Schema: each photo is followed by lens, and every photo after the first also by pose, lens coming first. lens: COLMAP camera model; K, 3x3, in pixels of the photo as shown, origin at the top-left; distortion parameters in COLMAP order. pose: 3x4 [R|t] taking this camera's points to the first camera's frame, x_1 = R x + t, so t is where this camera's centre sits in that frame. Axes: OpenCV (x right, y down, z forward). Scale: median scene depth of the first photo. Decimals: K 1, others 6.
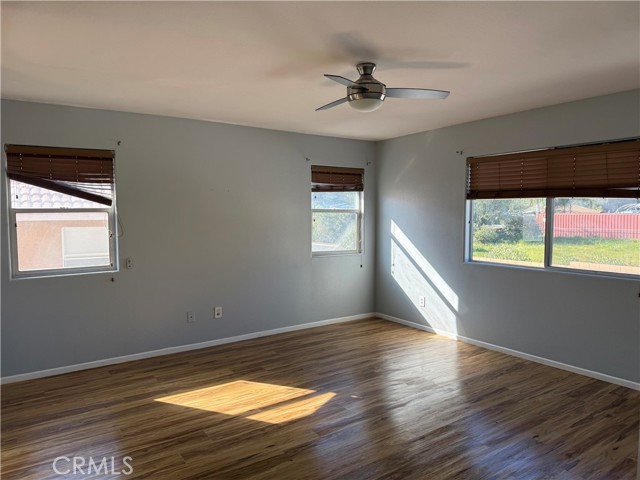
lens RADIAL K [[451.8, 0, 320.0], [0, 451.8, 240.0], [0, 0, 1]] dist [0.124282, -0.188609]
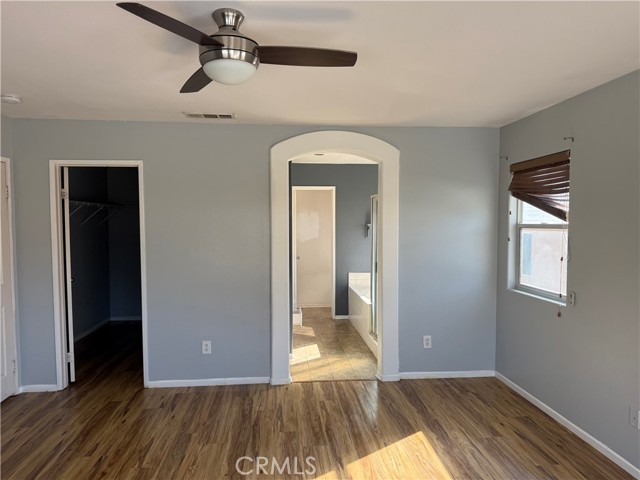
lens RADIAL K [[451.8, 0, 320.0], [0, 451.8, 240.0], [0, 0, 1]] dist [0.124282, -0.188609]
pose [[-0.492275, 0.043734, -0.869340, 0.491736], [-0.050999, 0.995572, 0.078963, -0.093288], [0.868945, 0.083207, -0.487865, 1.146186]]
